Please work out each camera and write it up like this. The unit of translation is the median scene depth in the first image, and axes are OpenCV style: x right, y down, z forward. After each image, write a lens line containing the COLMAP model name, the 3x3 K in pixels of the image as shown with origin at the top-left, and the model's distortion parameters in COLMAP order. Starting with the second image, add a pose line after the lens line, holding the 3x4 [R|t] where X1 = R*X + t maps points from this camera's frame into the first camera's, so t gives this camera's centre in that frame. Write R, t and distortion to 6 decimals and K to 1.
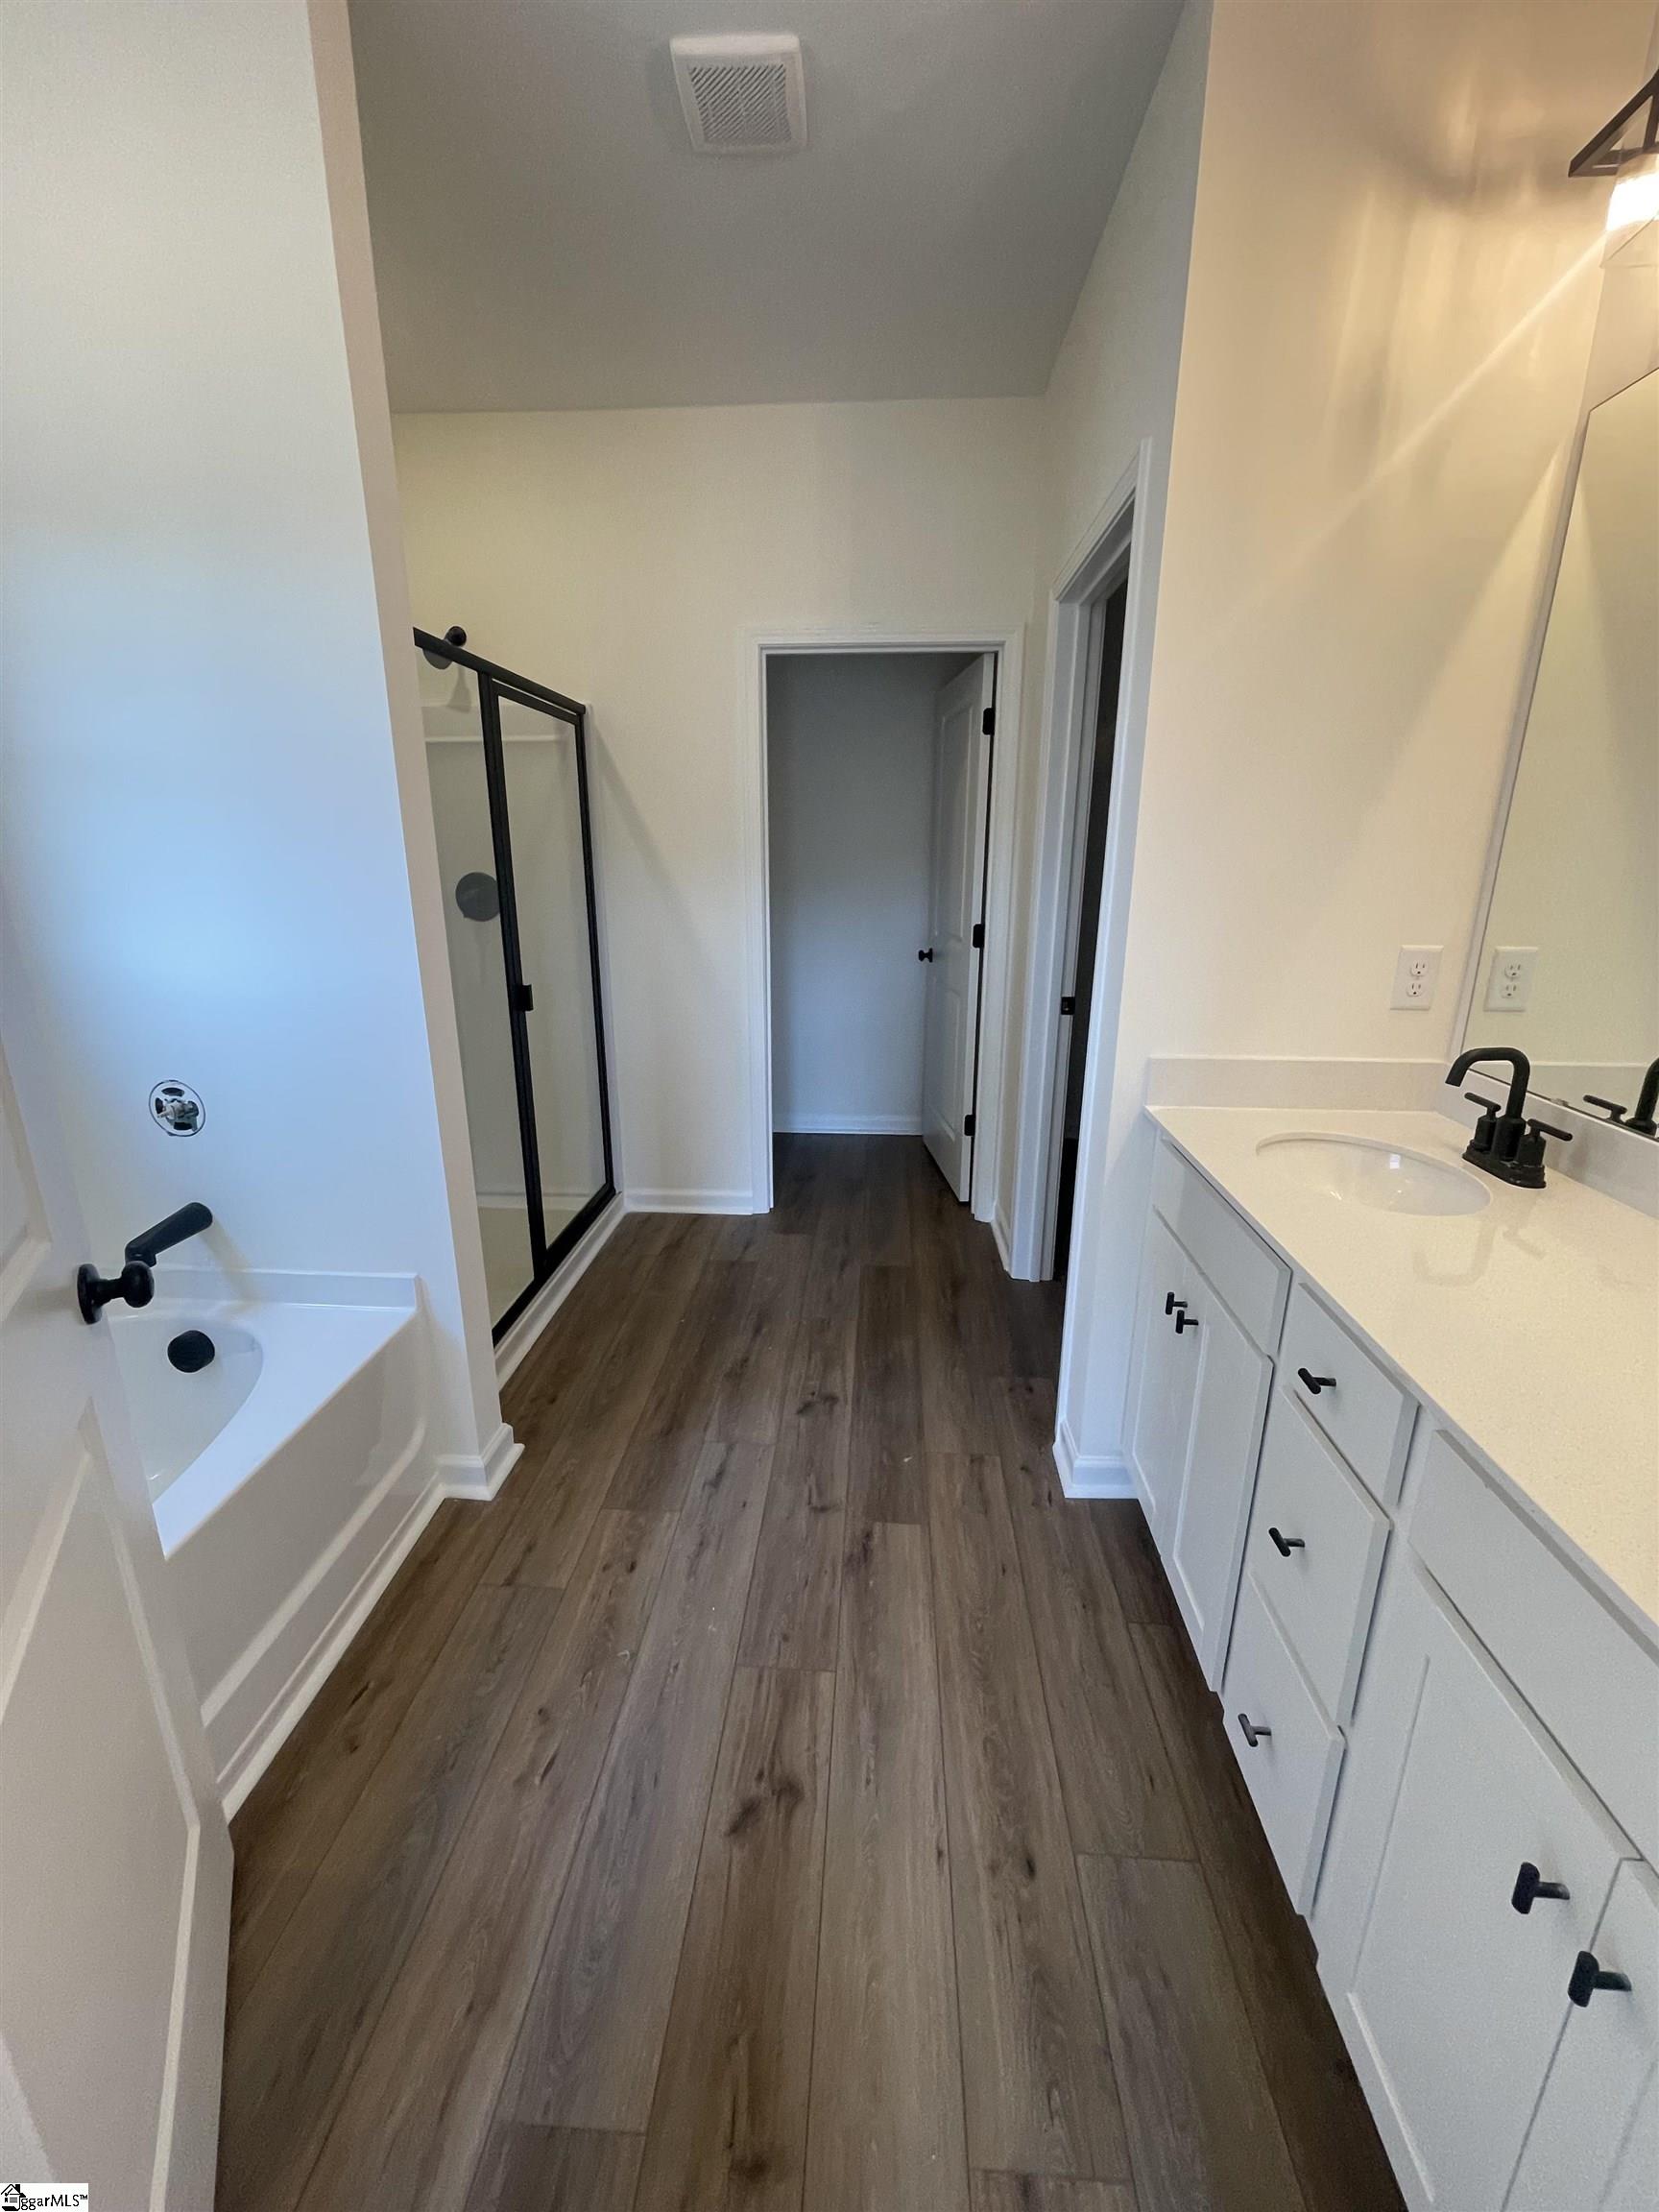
lens RADIAL K [[894.3, 0, 833.2], [0, 894.3, 1096.9], [0, 0, 1]] dist [-0.001307, 0.000052]
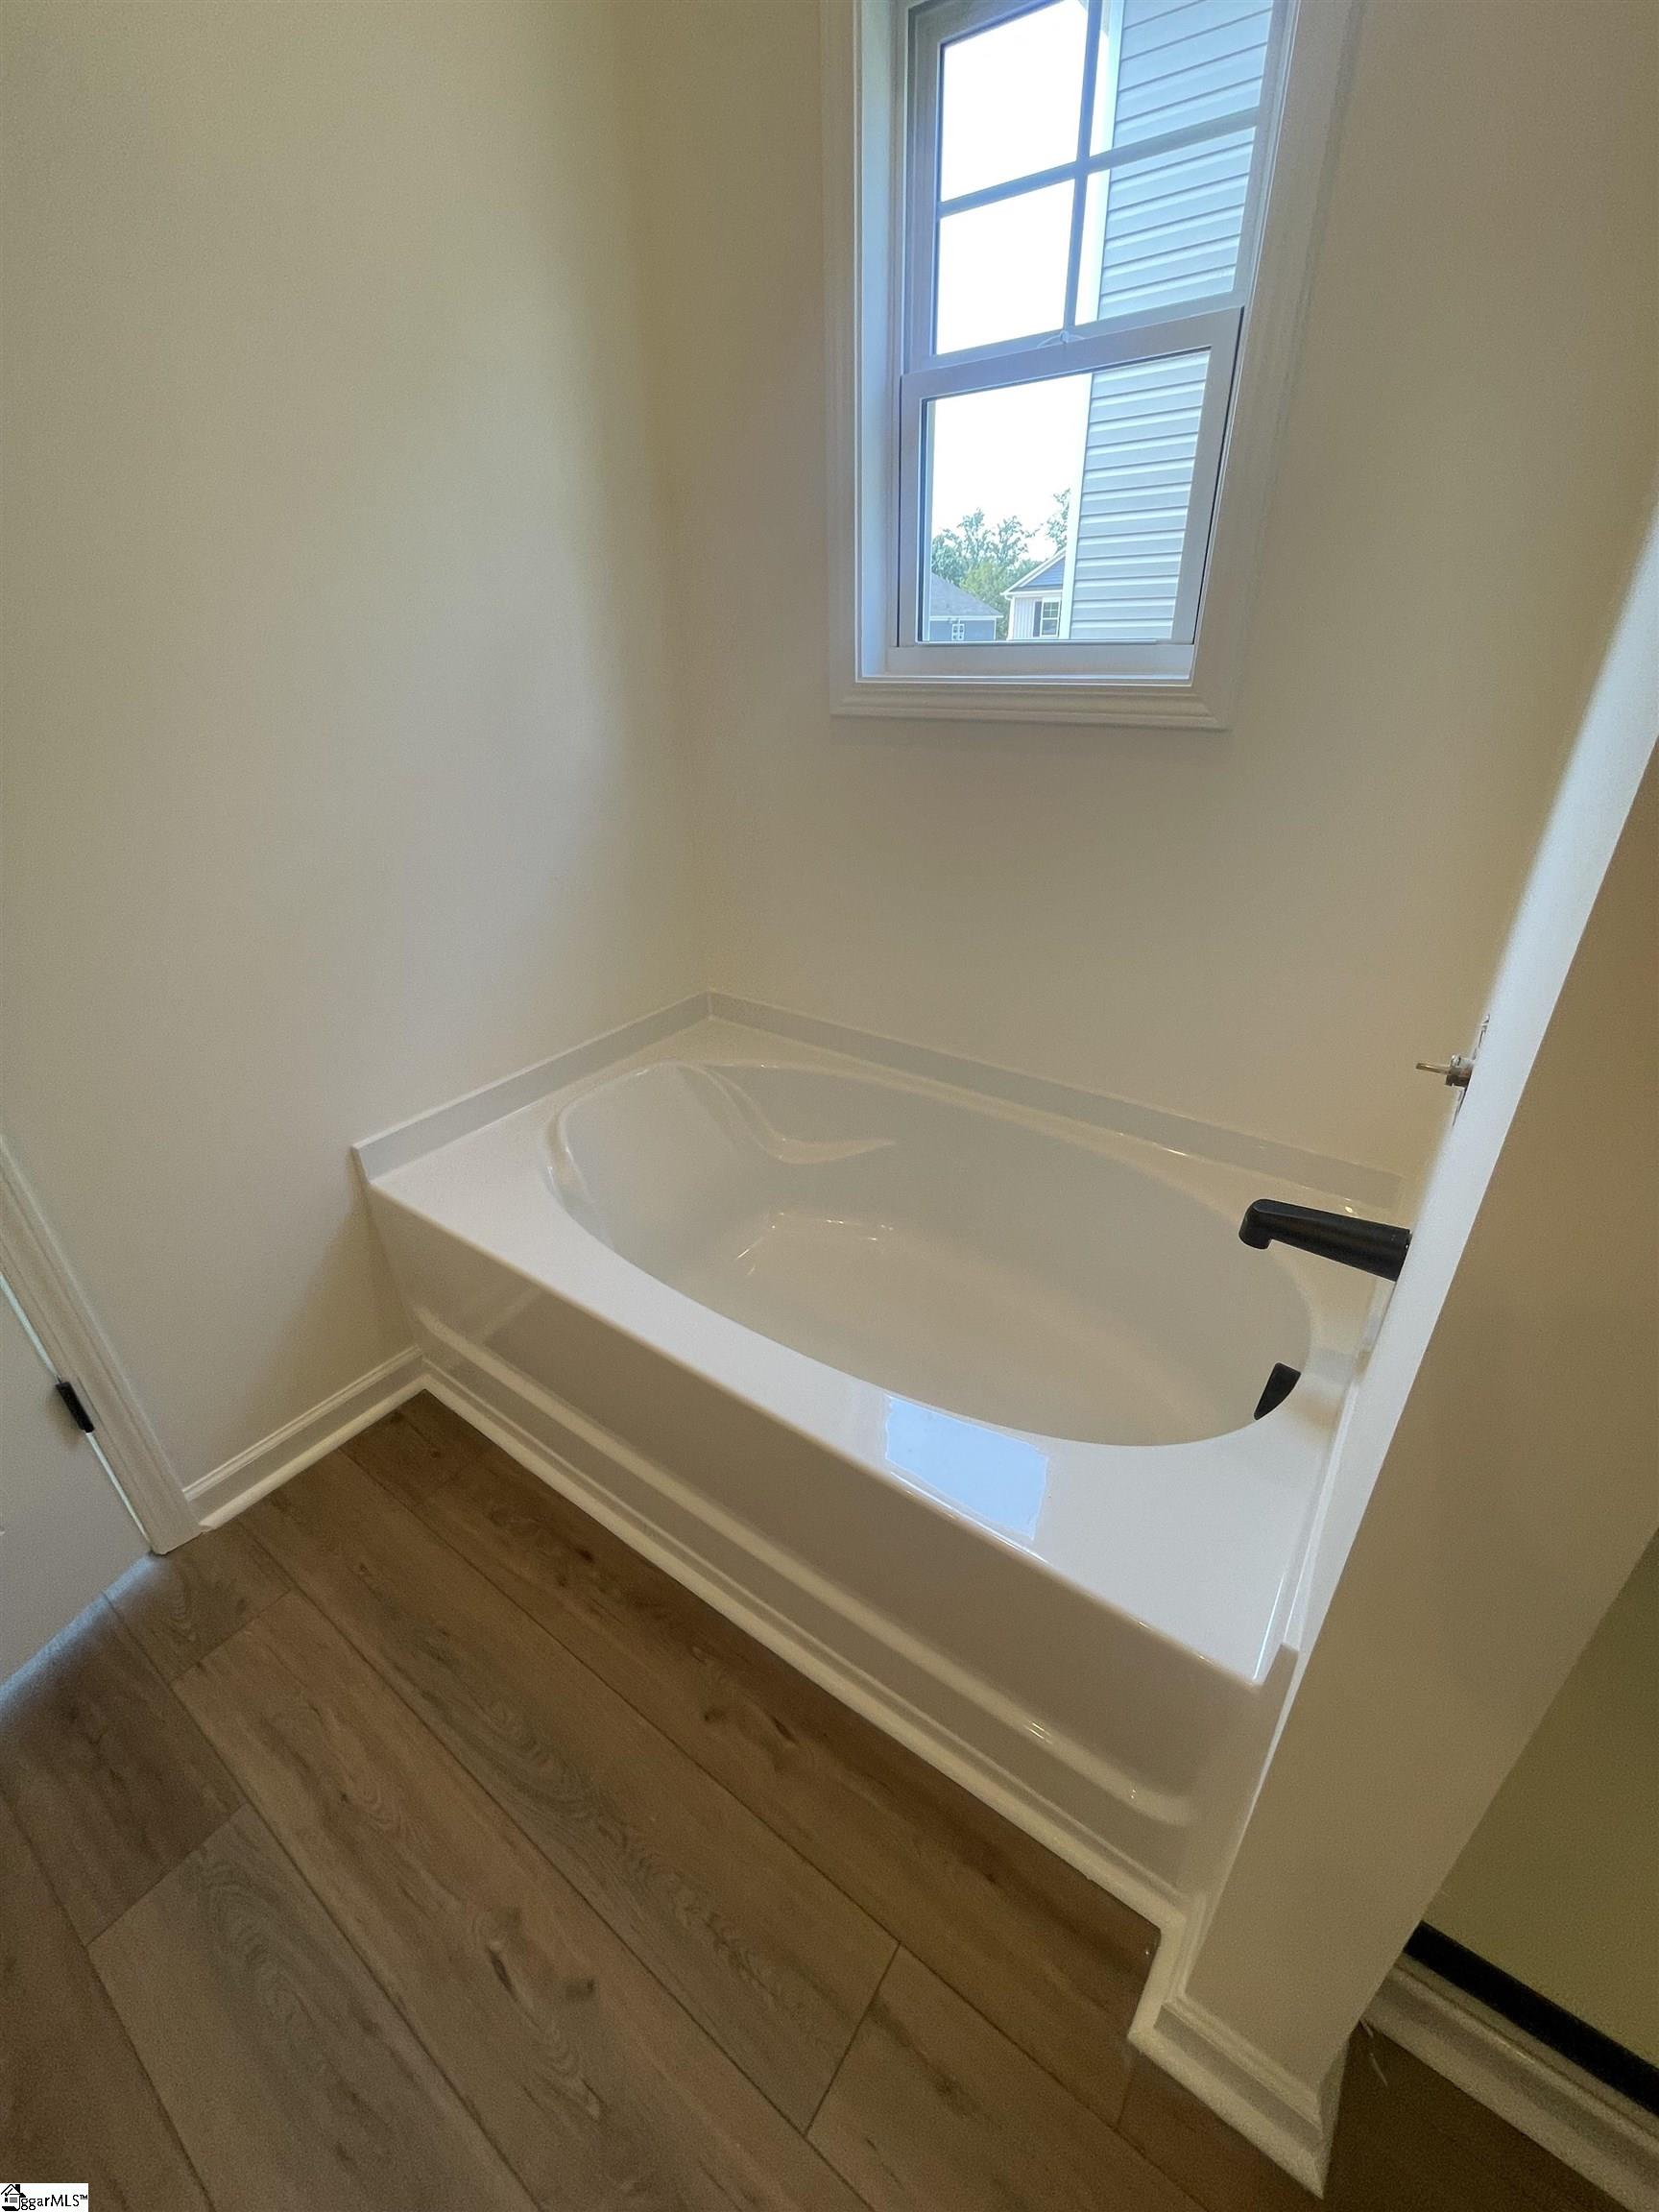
lens RADIAL K [[894.3, 0, 832.4], [0, 894.3, 1096.3], [0, 0, 1]] dist [-0.001307, 0.000052]
pose [[-0.531503, 0.404962, -0.743982, -0.208693], [-0.215232, 0.784922, 0.581009, -0.244759], [0.819255, 0.468937, -0.330028, 1.100835]]
